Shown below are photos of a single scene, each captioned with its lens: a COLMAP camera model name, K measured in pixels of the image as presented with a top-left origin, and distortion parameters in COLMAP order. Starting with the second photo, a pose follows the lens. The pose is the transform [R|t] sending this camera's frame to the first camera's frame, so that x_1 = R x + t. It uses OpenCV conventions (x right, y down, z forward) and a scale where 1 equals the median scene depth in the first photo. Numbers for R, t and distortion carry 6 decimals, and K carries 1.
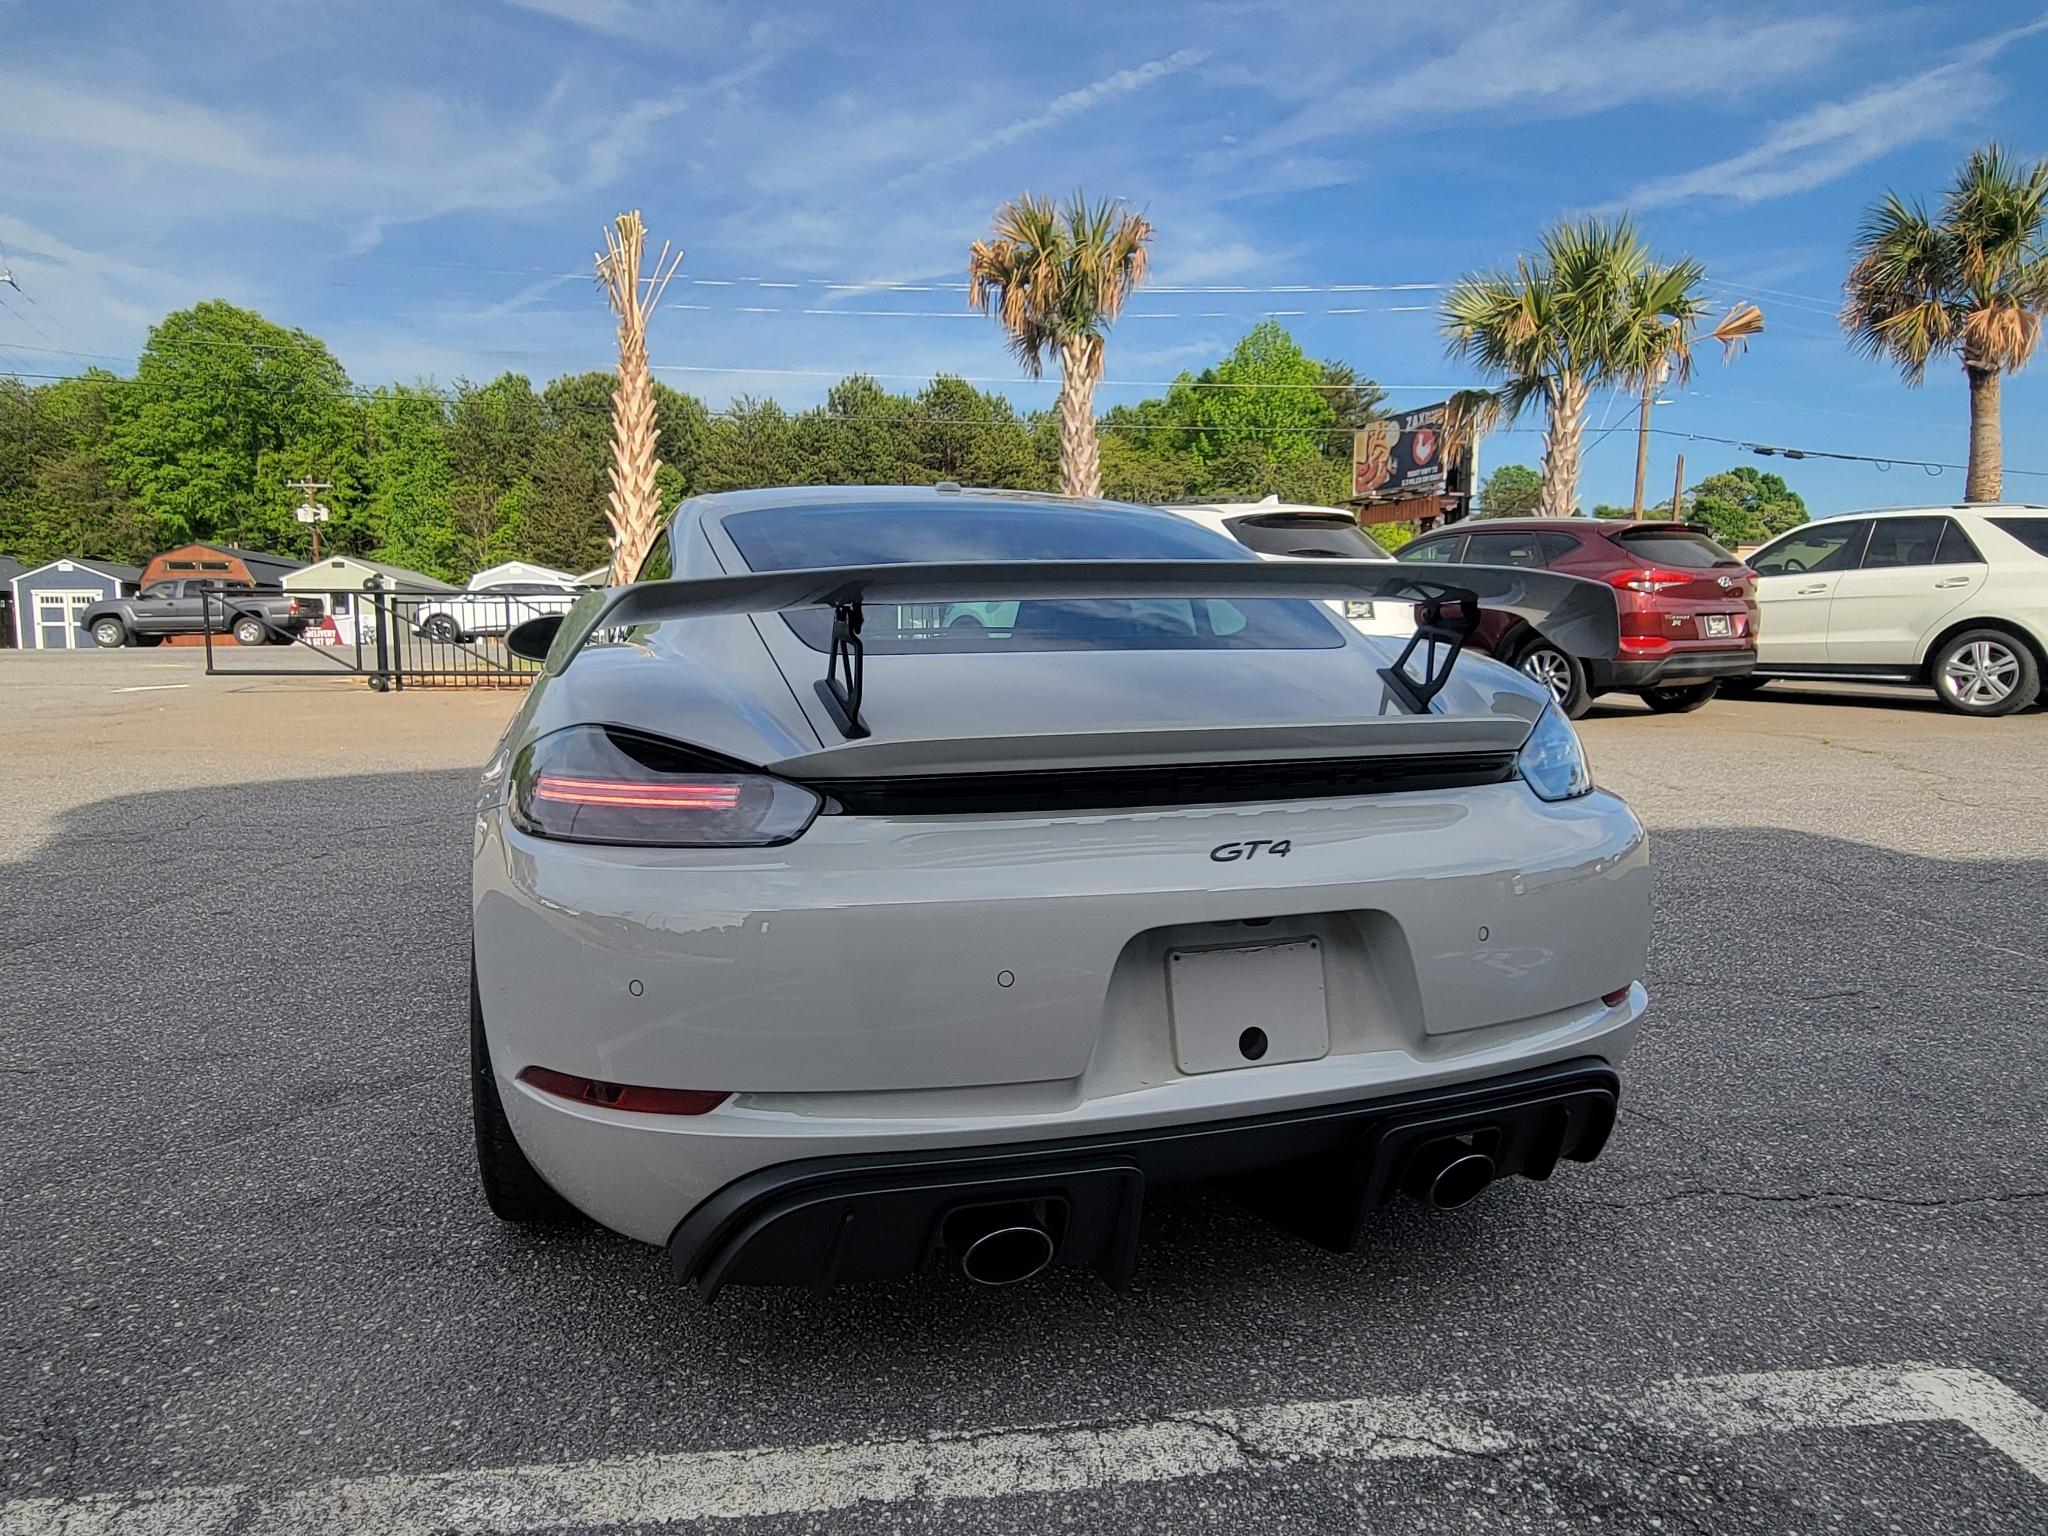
lens RADIAL K [[1274.5, 0, 1034.3], [0, 1274.5, 761.2], [0, 0, 1]] dist [0.001234, -0.001854]
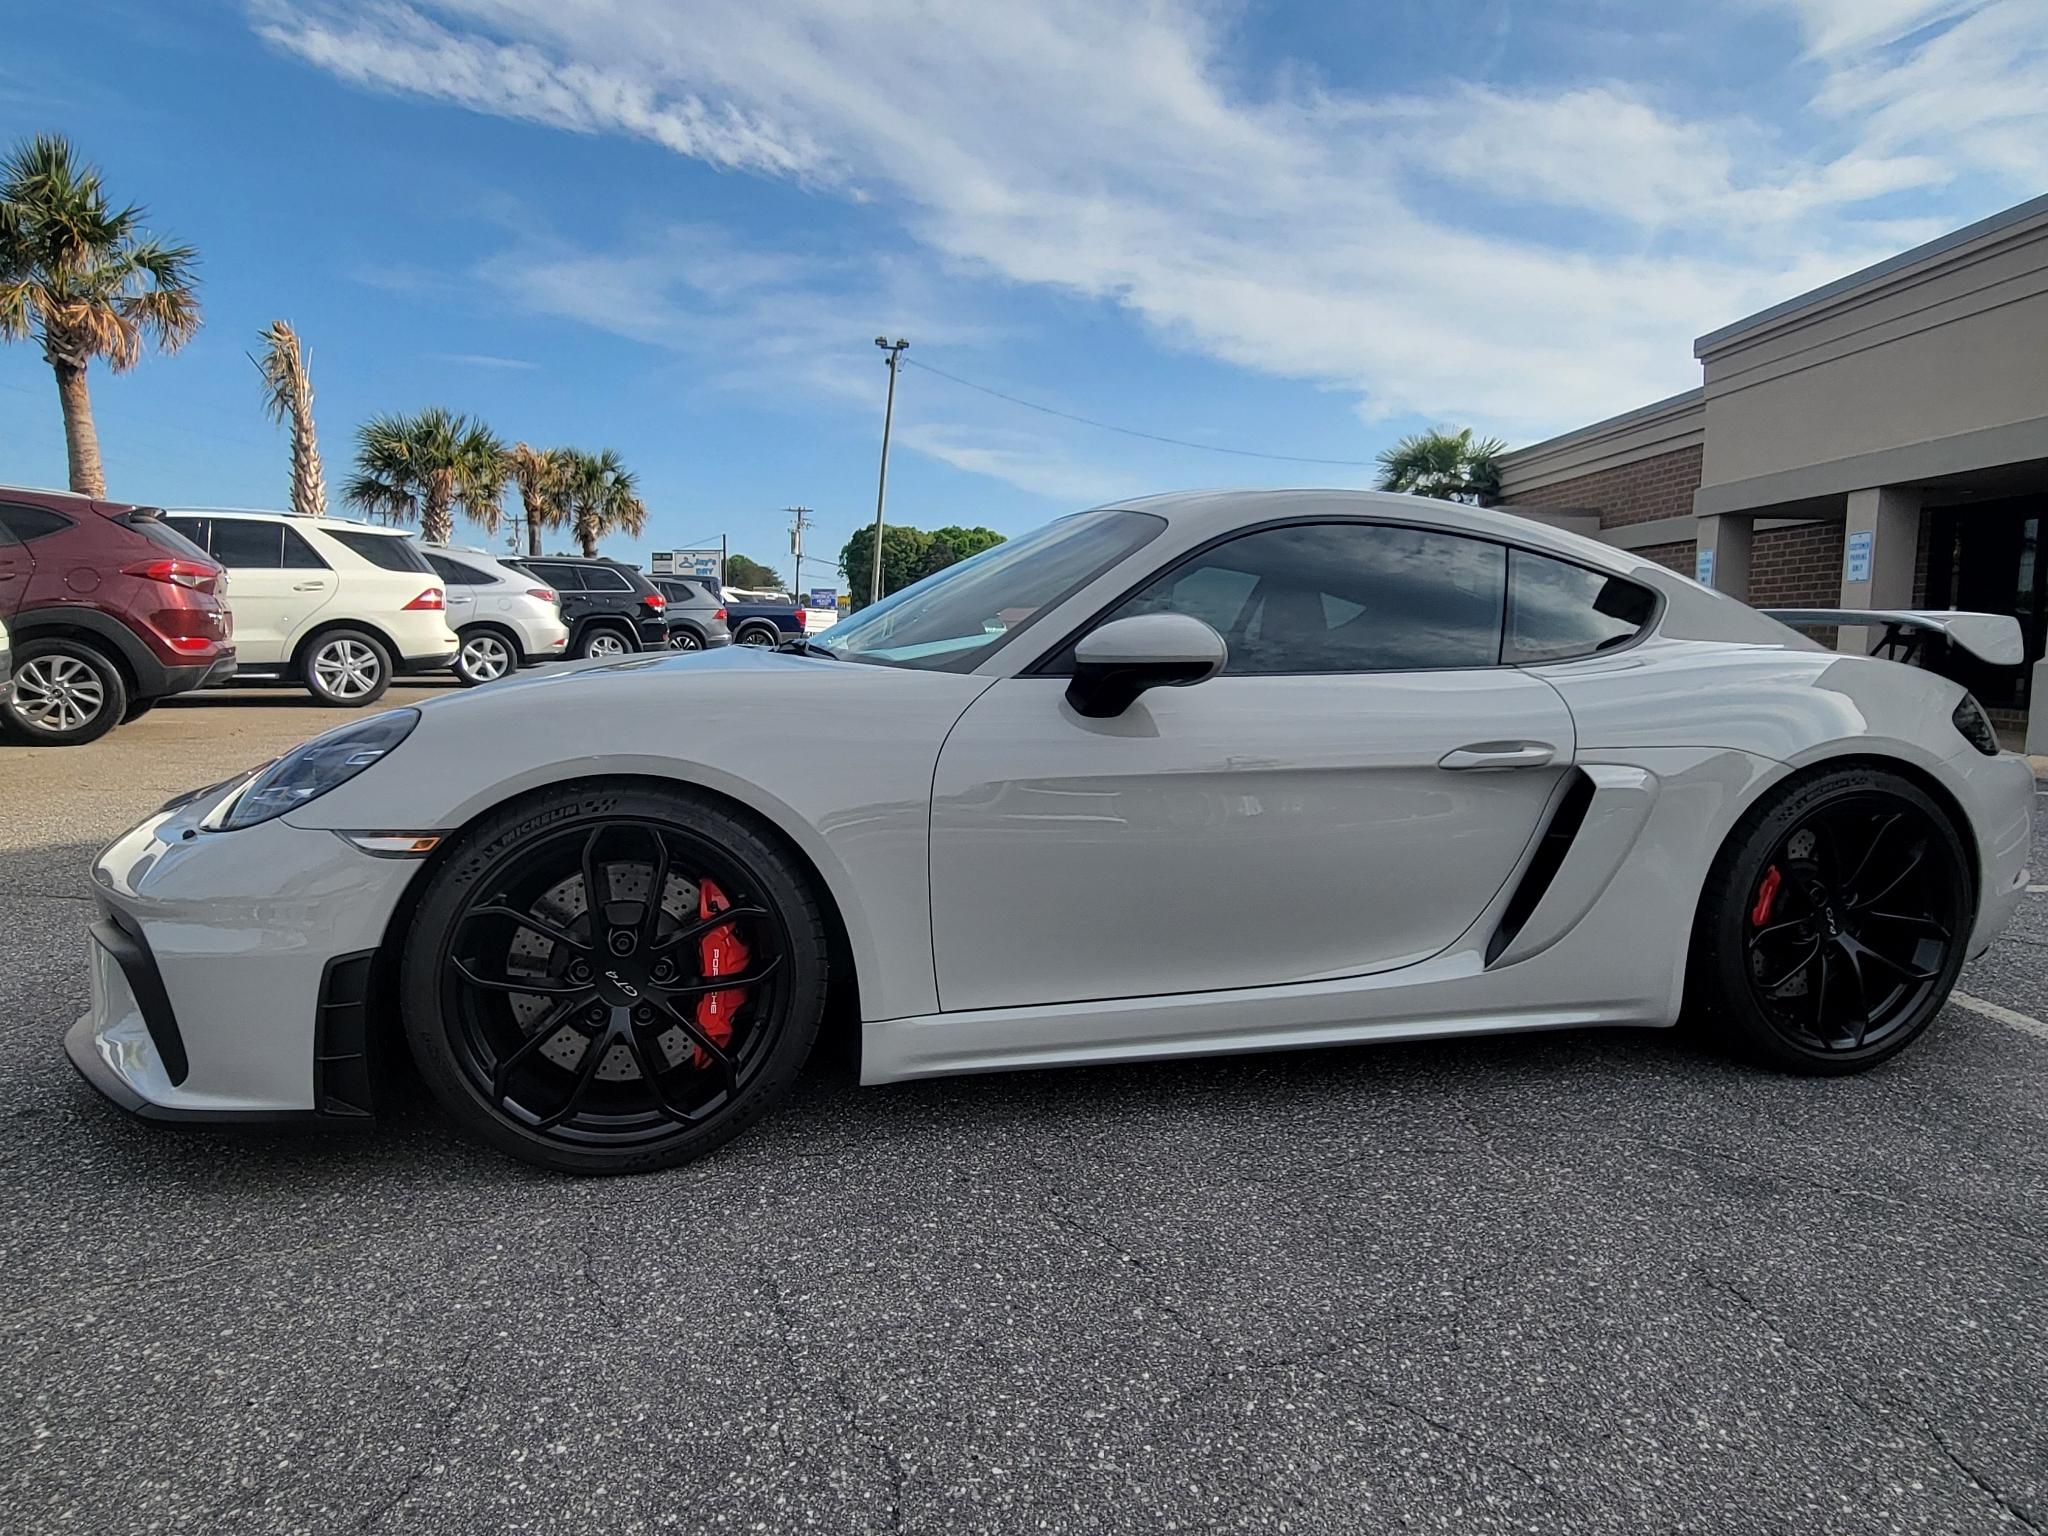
lens RADIAL K [[1274.5, 0, 1029.7], [0, 1274.5, 782.6], [0, 0, 1]] dist [0.001234, -0.001854]
pose [[0.057866, -0.117229, 0.991418, -0.242527], [0.098361, 0.988919, 0.111192, -0.025580], [-0.993467, 0.091083, 0.068756, 0.240730]]
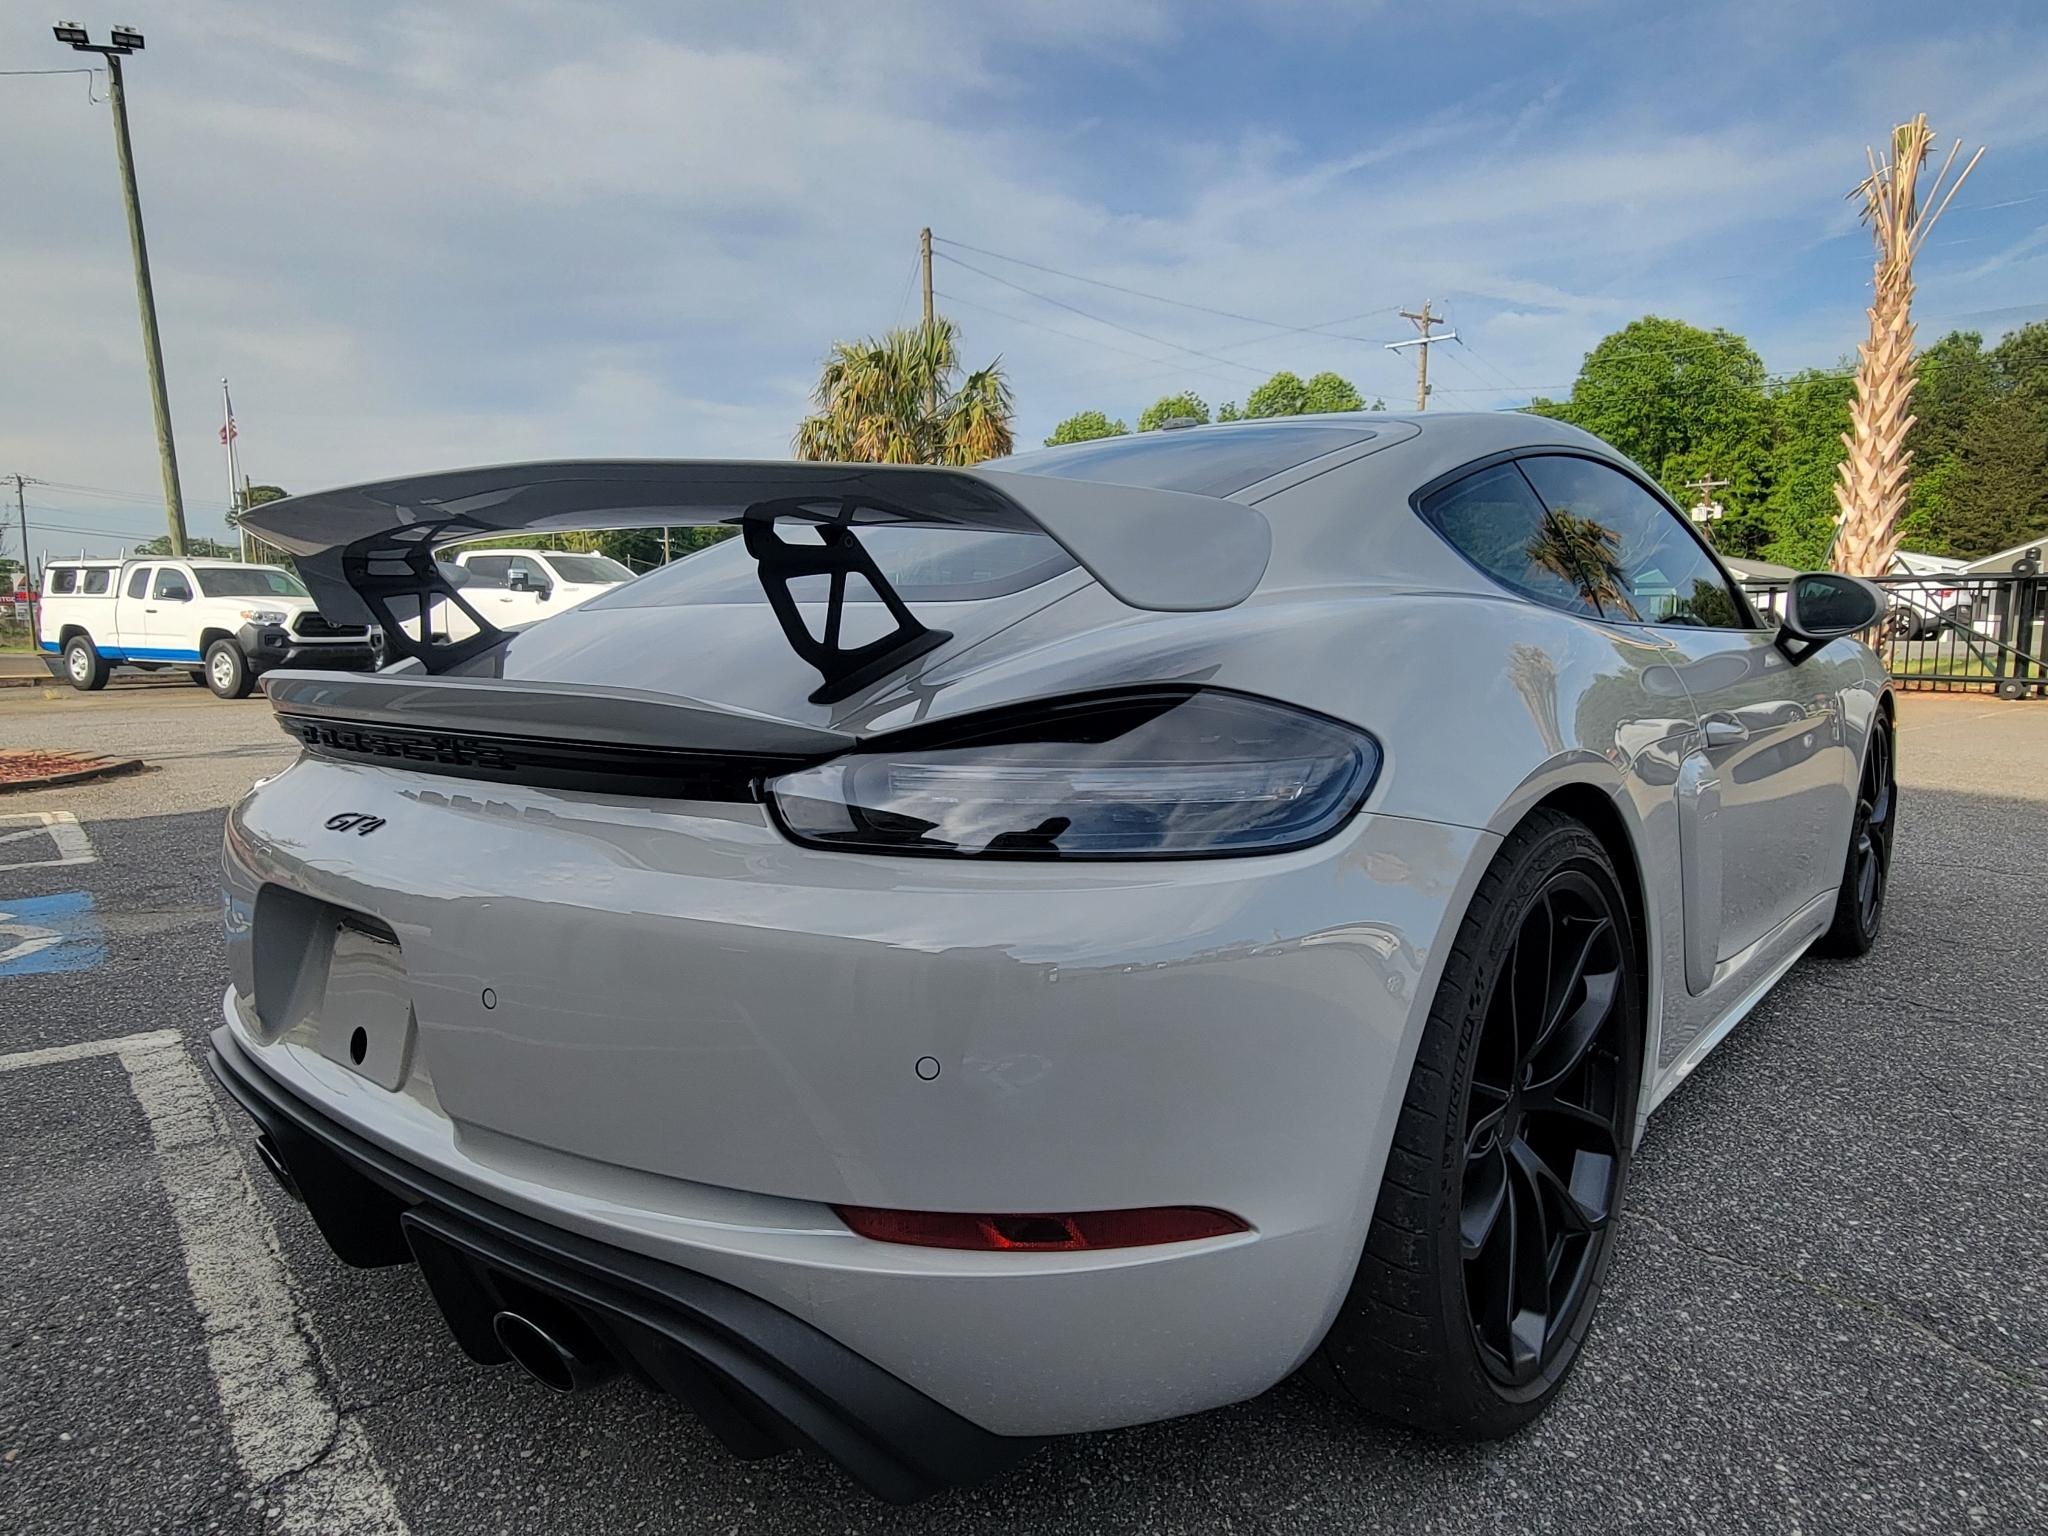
lens RADIAL K [[1274.5, 0, 1029.1], [0, 1274.5, 768.4], [0, 0, 1]] dist [0.001234, -0.001854]
pose [[0.530094, 0.096460, -0.842435, 0.113150], [-0.090801, 0.994253, 0.056708, -0.005711], [0.843063, 0.046434, 0.535806, 0.091564]]
